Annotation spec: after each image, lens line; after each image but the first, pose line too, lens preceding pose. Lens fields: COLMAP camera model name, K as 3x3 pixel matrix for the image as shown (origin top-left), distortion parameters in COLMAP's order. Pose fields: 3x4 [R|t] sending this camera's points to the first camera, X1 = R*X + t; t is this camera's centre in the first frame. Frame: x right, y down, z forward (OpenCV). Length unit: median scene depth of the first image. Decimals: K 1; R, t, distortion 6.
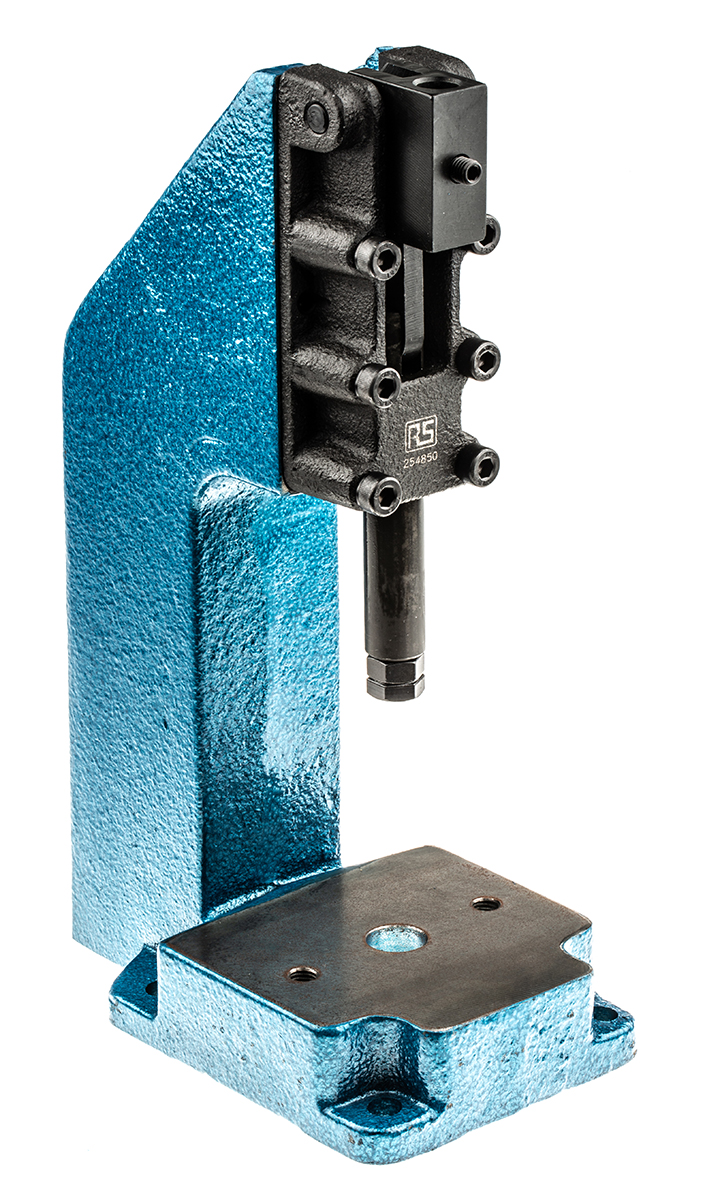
lens RADIAL K [[4278.0, 0, 363.4], [0, 4278.0, 606.2], [0, 0, 1]] dist [0.116453, 0.000000]
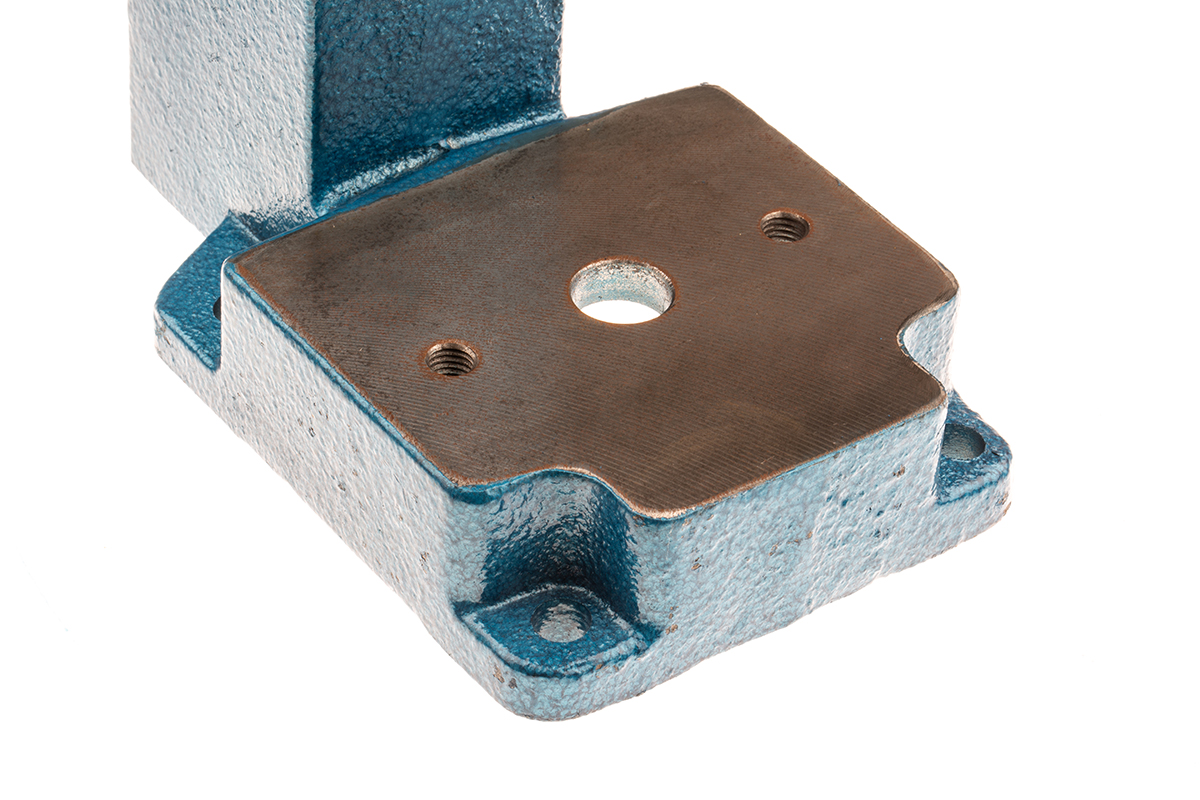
lens RADIAL K [[3955.7, 0, 590.6], [0, 3955.7, 394.8], [0, 0, 1]] dist [0.053387, 0.000000]
pose [[0.994468, 0.092281, -0.050169, 0.032579], [-0.072407, 0.948296, 0.309017, -0.078365], [0.076092, -0.303675, 0.949732, 0.485869]]
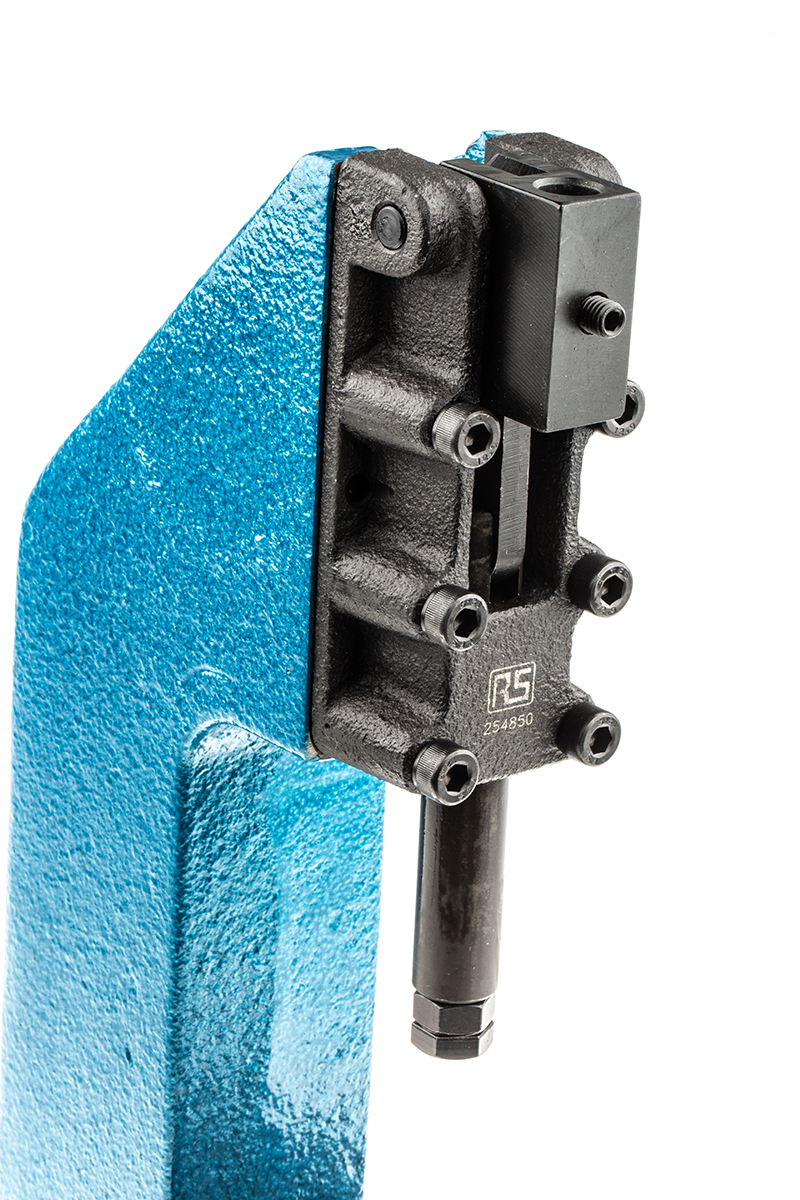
lens RADIAL K [[3955.7, 0, 401.1], [0, 3955.7, 597.4], [0, 0, 1]] dist [0.053387, 0.000000]
pose [[0.997967, 0.063323, -0.007222, -0.000738], [-0.063463, 0.997761, -0.021121, -0.038921], [0.005868, 0.021536, 0.999751, 0.345660]]
